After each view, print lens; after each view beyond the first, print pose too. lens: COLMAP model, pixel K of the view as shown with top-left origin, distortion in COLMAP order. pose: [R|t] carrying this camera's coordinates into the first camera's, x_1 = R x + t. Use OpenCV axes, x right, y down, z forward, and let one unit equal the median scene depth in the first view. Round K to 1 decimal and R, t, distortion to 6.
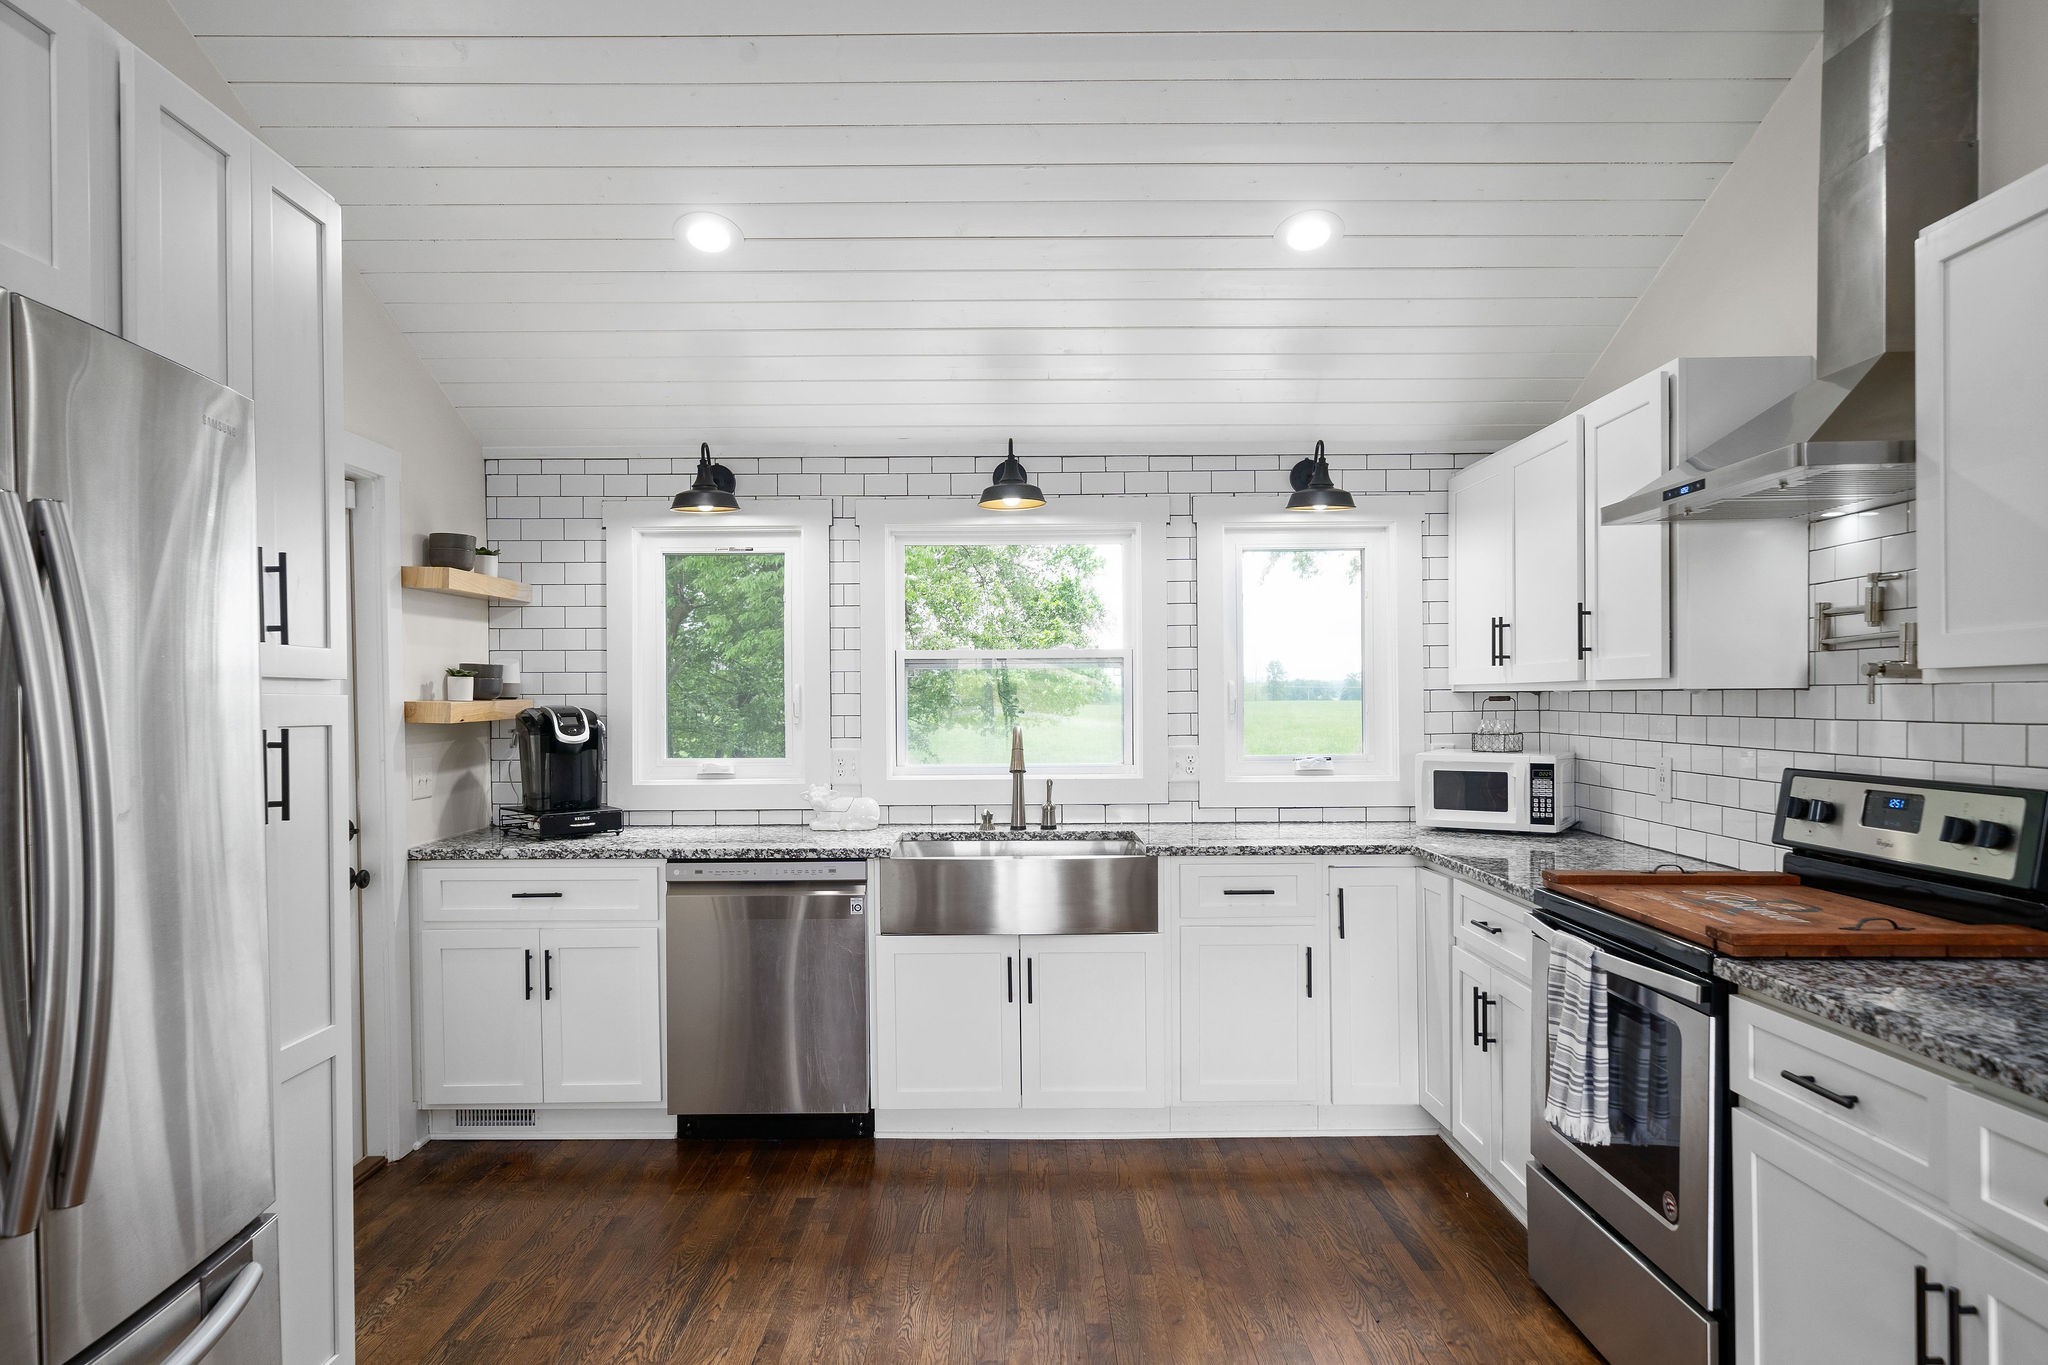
lens RADIAL K [[1436.8, 0, 1024.0], [0, 1436.8, 682.5], [0, 0, 1]] dist [-0.004515, 0.002525]
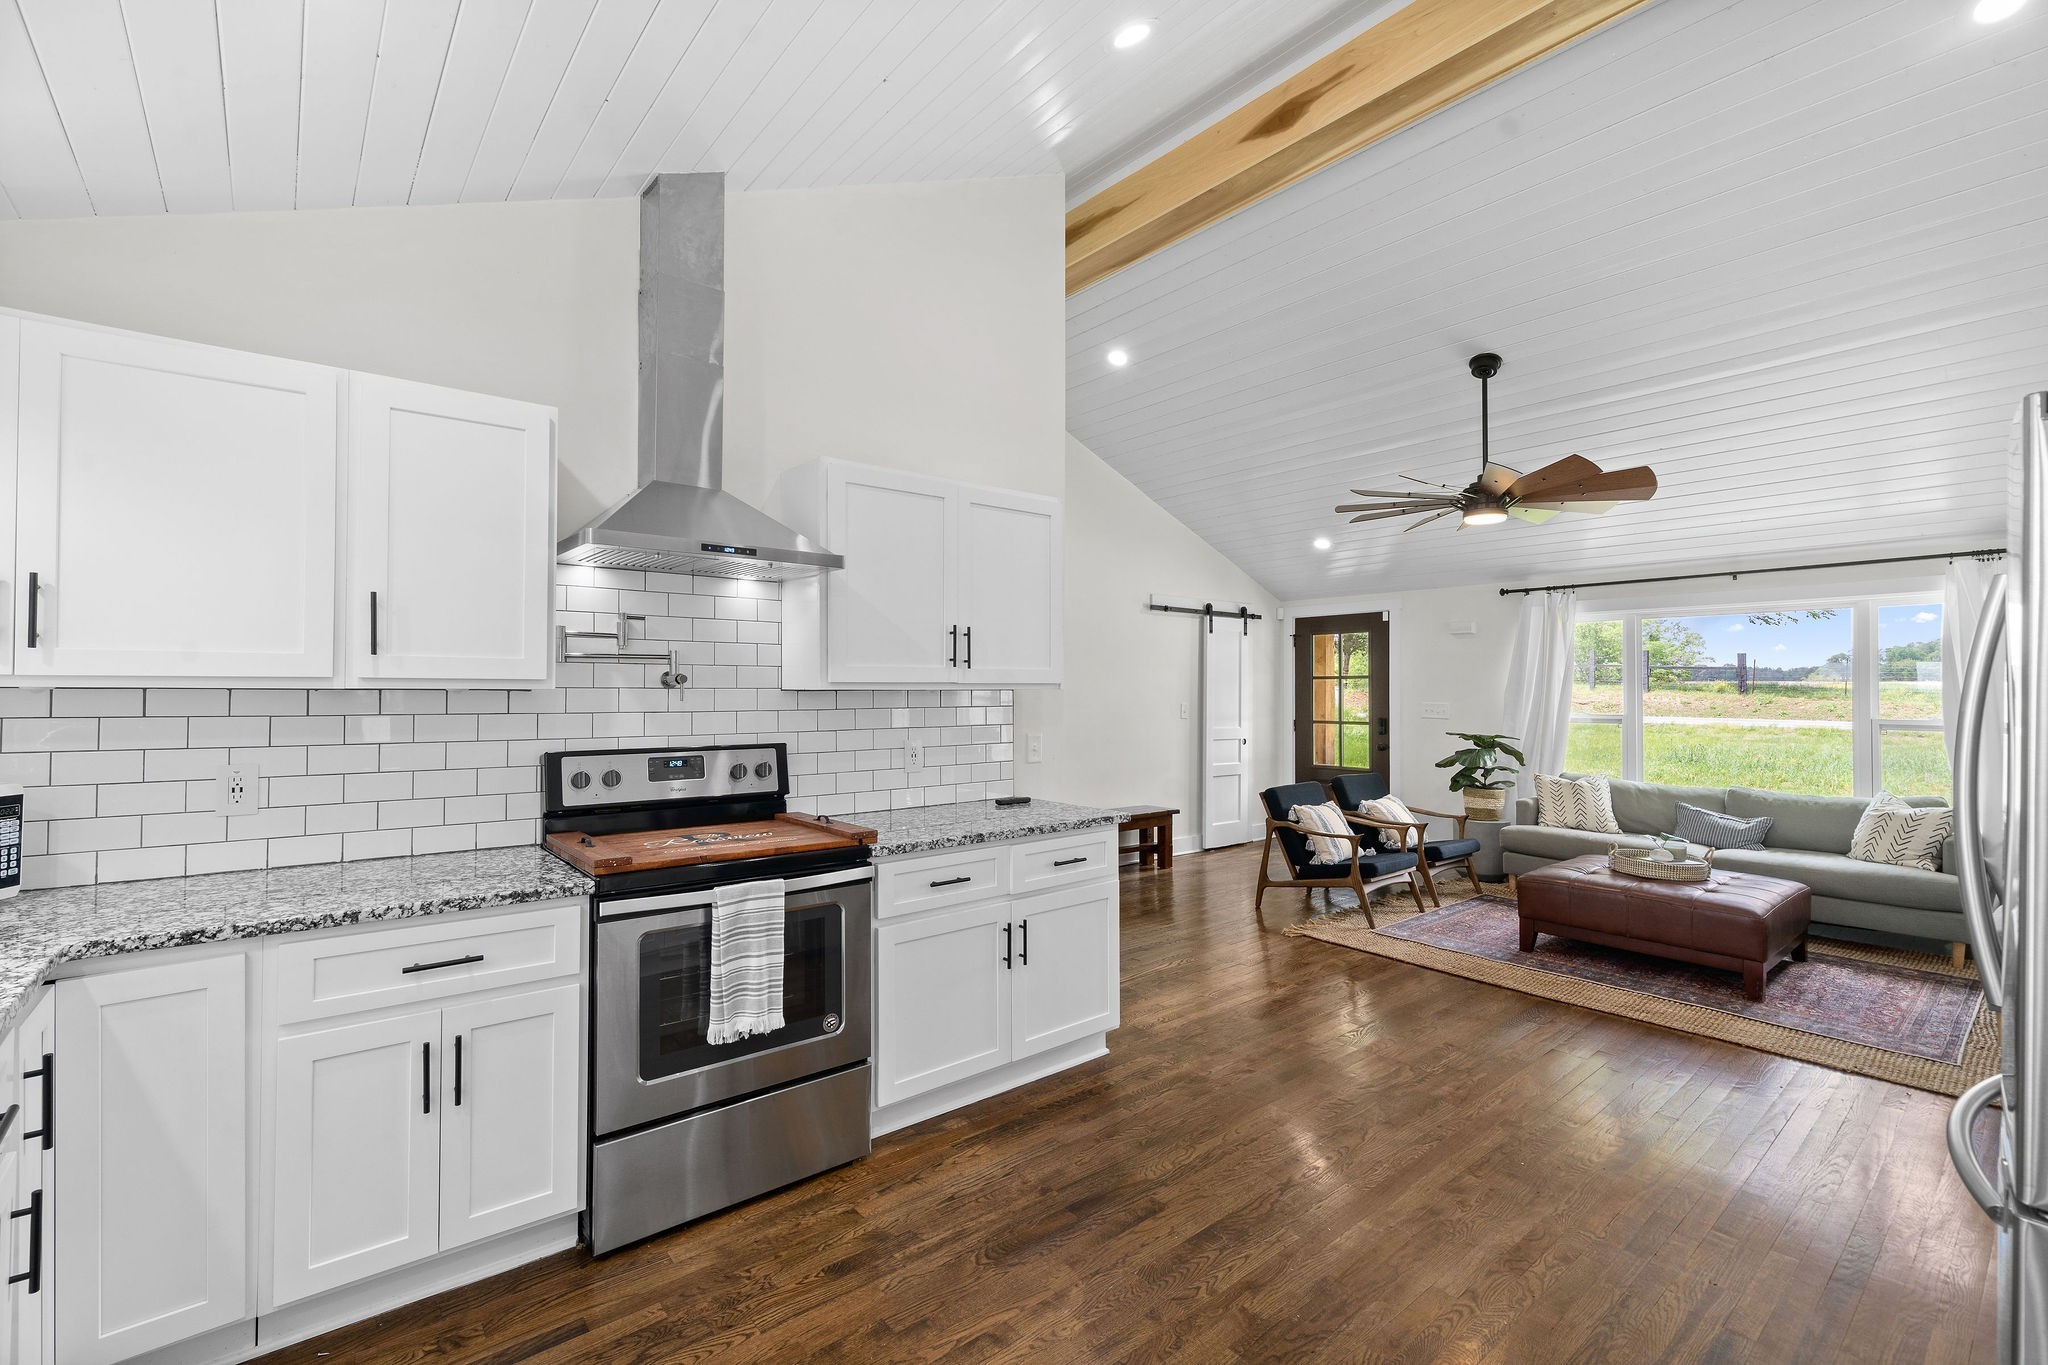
lens RADIAL K [[876.7, 0, 1024.0], [0, 876.7, 682.5], [0, 0, 1]] dist [0.000641, 0.000095]
pose [[-0.646726, 0.013694, 0.762599, -0.371787], [-0.006060, 0.999715, -0.023091, 0.014679], [-0.762698, -0.019555, -0.646459, 1.307028]]
